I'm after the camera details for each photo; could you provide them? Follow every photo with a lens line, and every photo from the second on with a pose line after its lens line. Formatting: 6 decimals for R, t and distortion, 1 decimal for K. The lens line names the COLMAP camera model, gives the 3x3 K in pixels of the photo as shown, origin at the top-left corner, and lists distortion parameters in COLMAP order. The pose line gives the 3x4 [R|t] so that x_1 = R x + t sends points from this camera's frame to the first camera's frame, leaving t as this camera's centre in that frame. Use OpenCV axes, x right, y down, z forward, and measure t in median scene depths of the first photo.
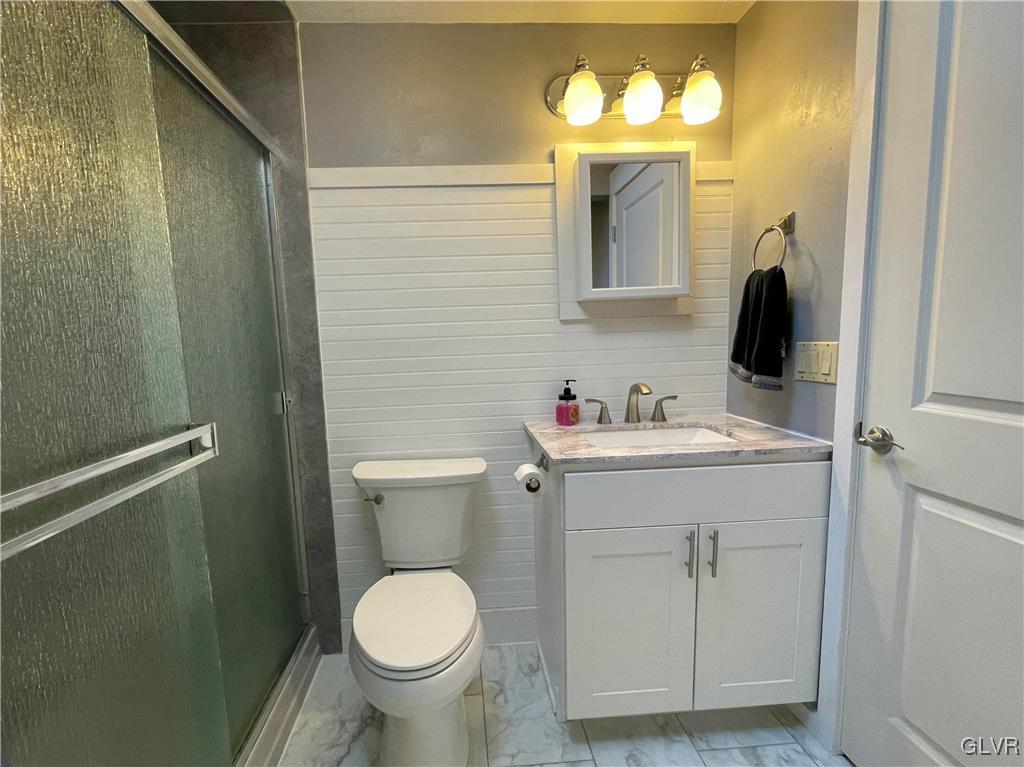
lens RADIAL K [[463.8, 0, 512.0], [0, 463.8, 383.5], [0, 0, 1]] dist [0.001054, -0.000018]
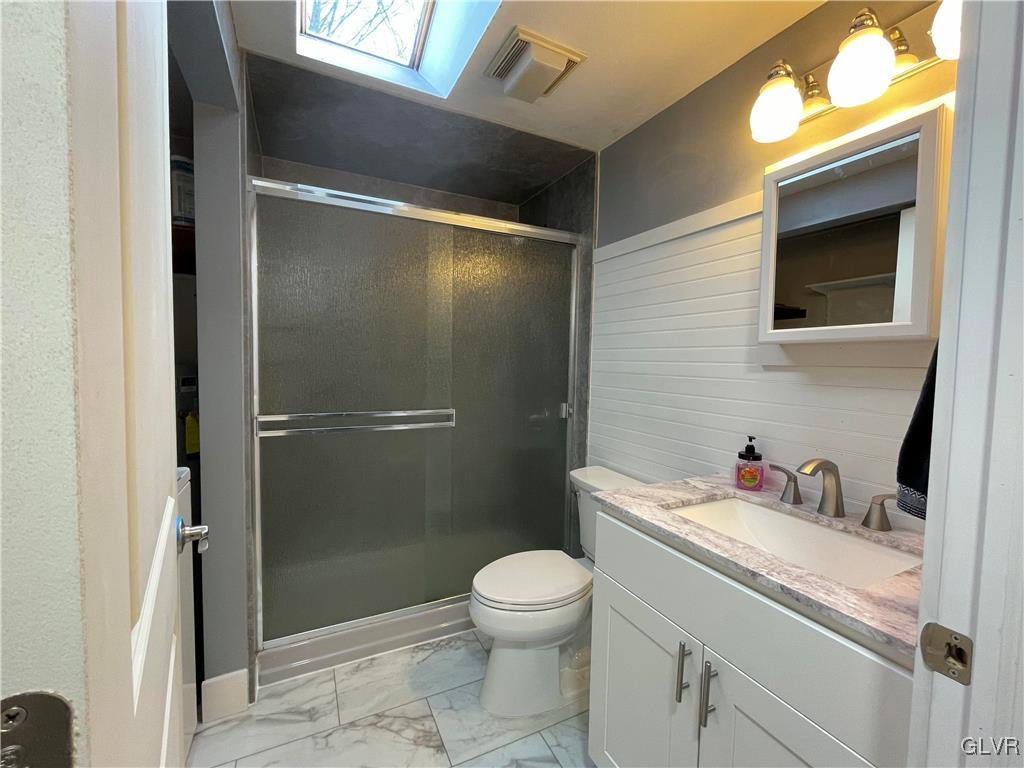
lens RADIAL K [[412.3, 0, 513.3], [0, 412.3, 372.4], [0, 0, 1]] dist [-0.000497, -0.000018]
pose [[0.418303, 0.070371, -0.905577, 0.624110], [-0.135710, 0.990645, 0.014294, -0.076380], [0.898112, 0.116917, 0.423940, 0.284329]]
